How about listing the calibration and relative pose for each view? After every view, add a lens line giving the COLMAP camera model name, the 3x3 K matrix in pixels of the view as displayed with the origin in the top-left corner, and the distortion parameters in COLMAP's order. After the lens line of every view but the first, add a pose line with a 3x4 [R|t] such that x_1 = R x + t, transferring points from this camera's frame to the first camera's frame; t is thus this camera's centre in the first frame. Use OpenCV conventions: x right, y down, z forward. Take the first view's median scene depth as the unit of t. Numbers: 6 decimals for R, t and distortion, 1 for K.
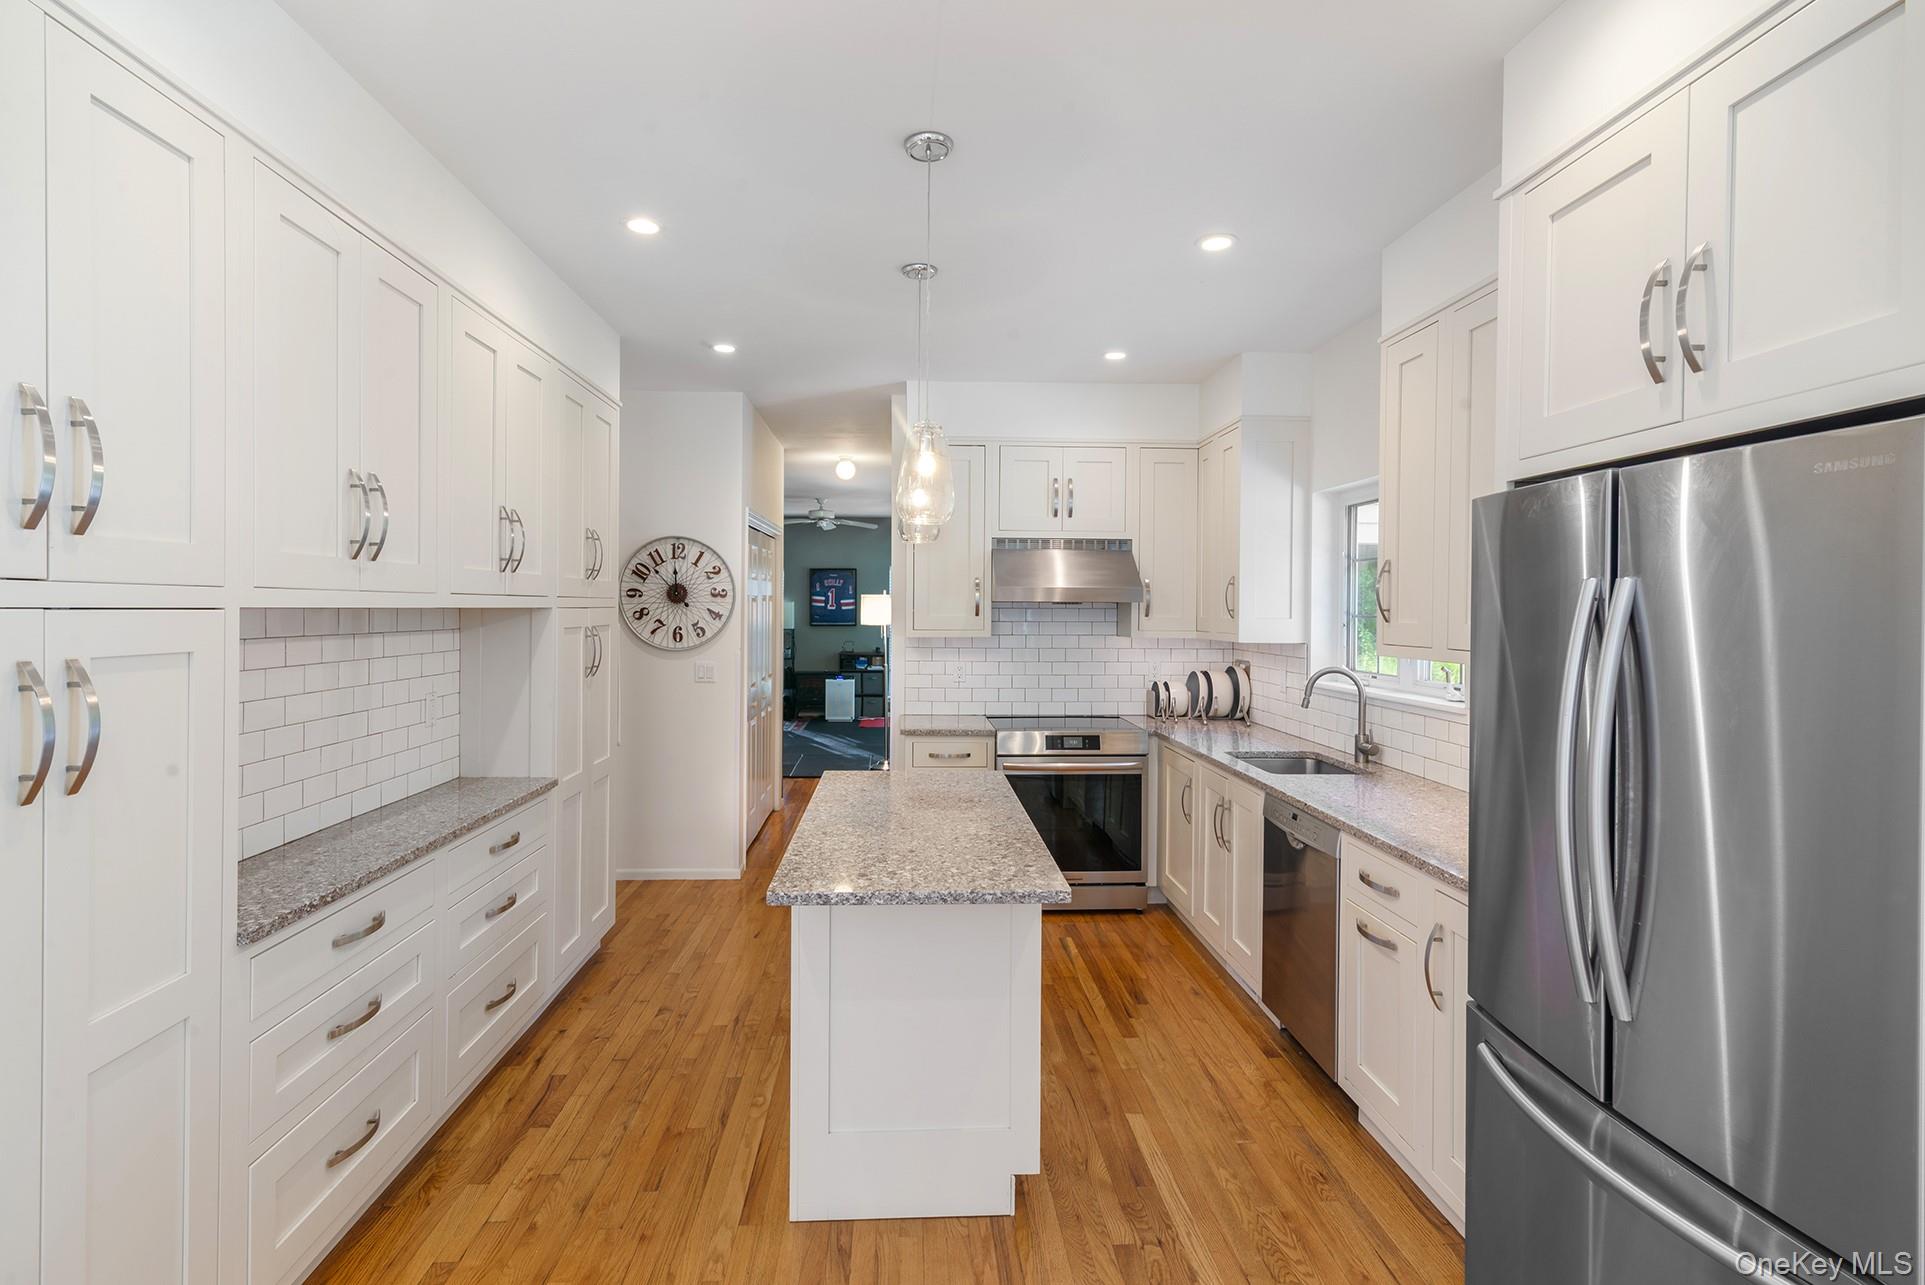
lens RADIAL K [[962.8, 0, 953.3], [0, 962.8, 625.9], [0, 0, 1]] dist [0.017891, -0.002229]
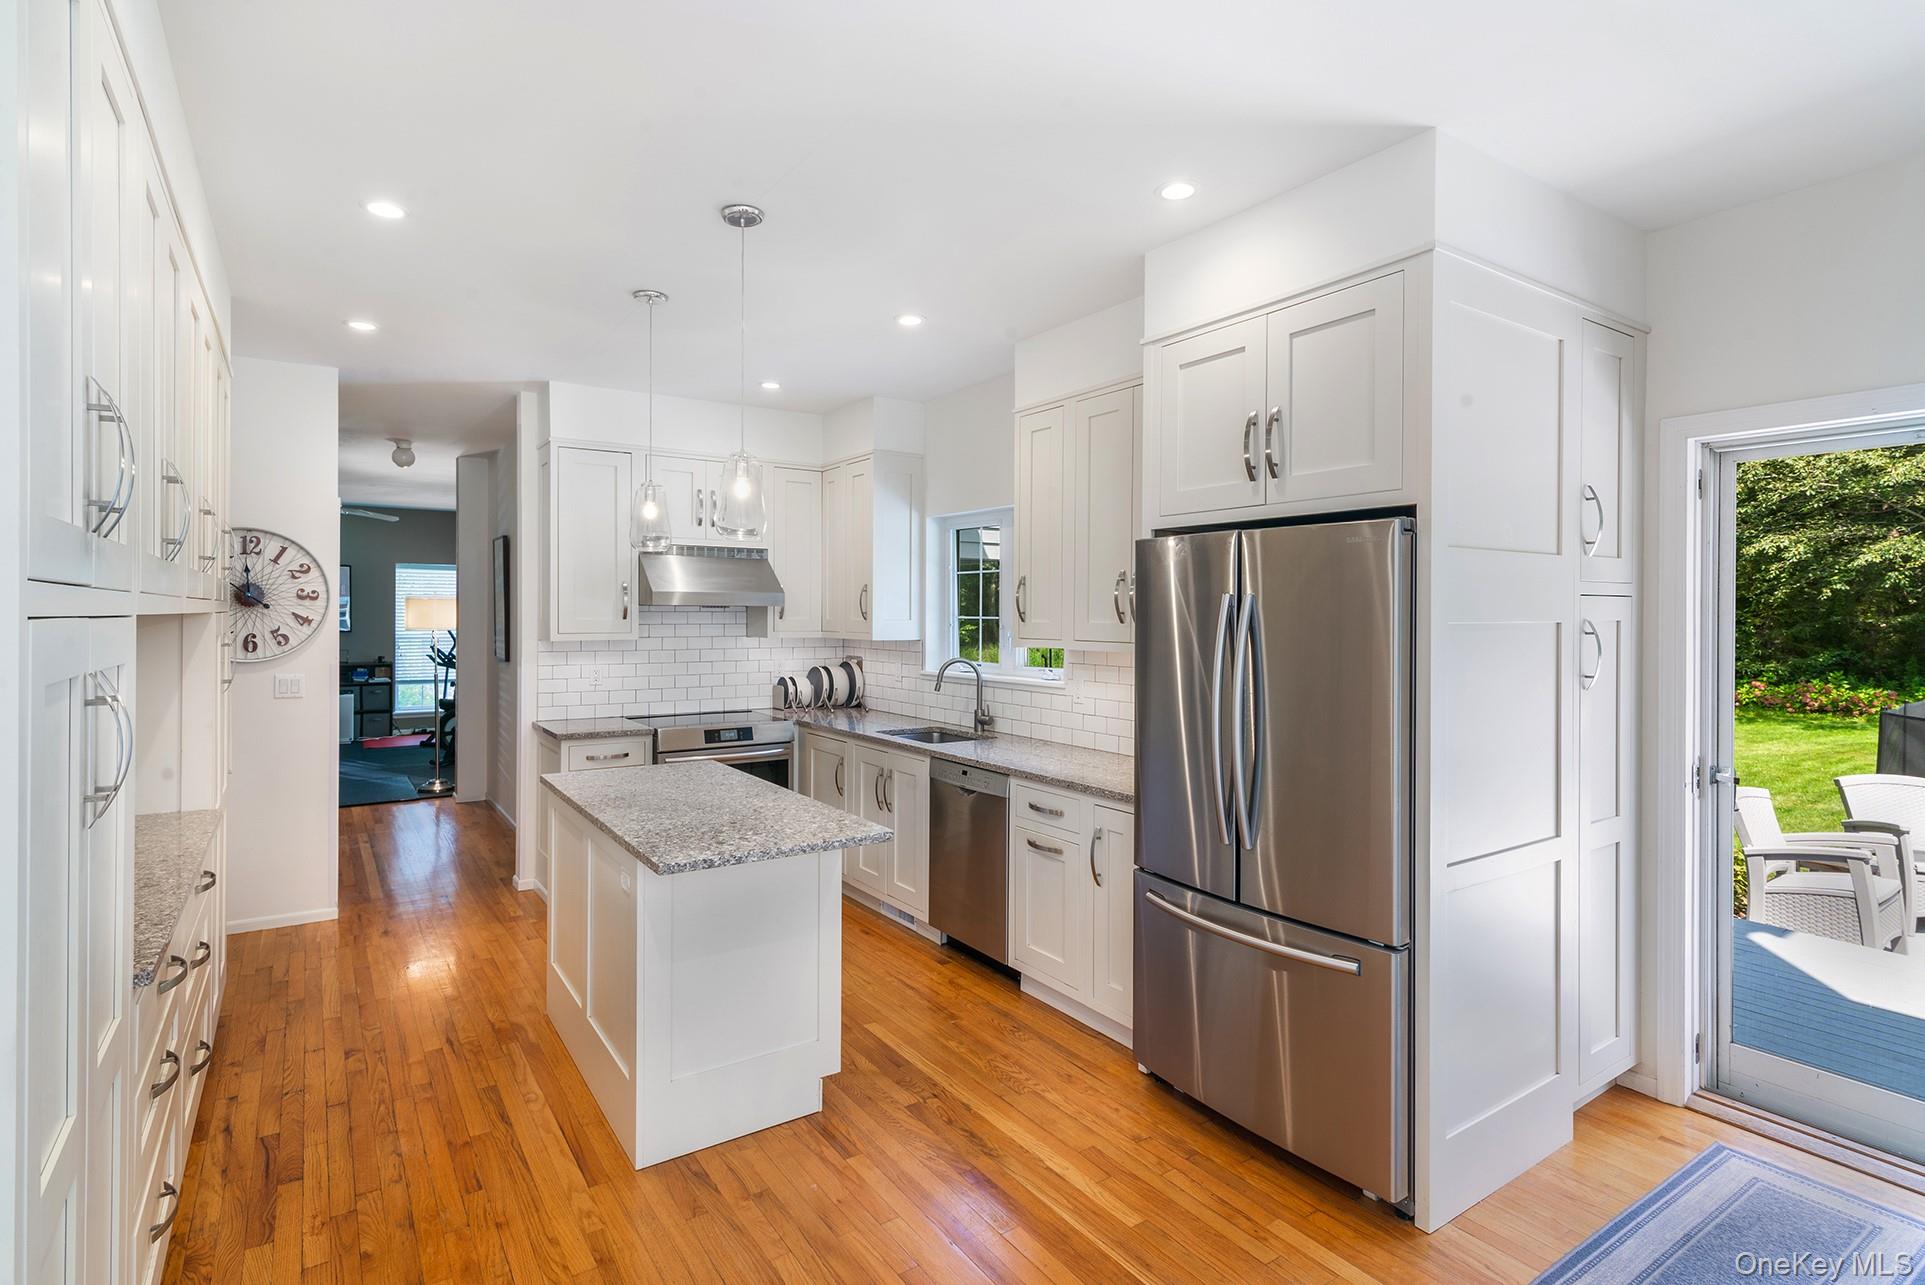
lens RADIAL K [[962.8, 0, 968.9], [0, 962.8, 631.7], [0, 0, 1]] dist [0.017891, -0.002229]
pose [[0.852604, -0.013572, 0.522382, -0.323983], [0.011624, 0.999908, 0.007008, 0.000006], [-0.522429, 0.000097, 0.852683, -0.106243]]
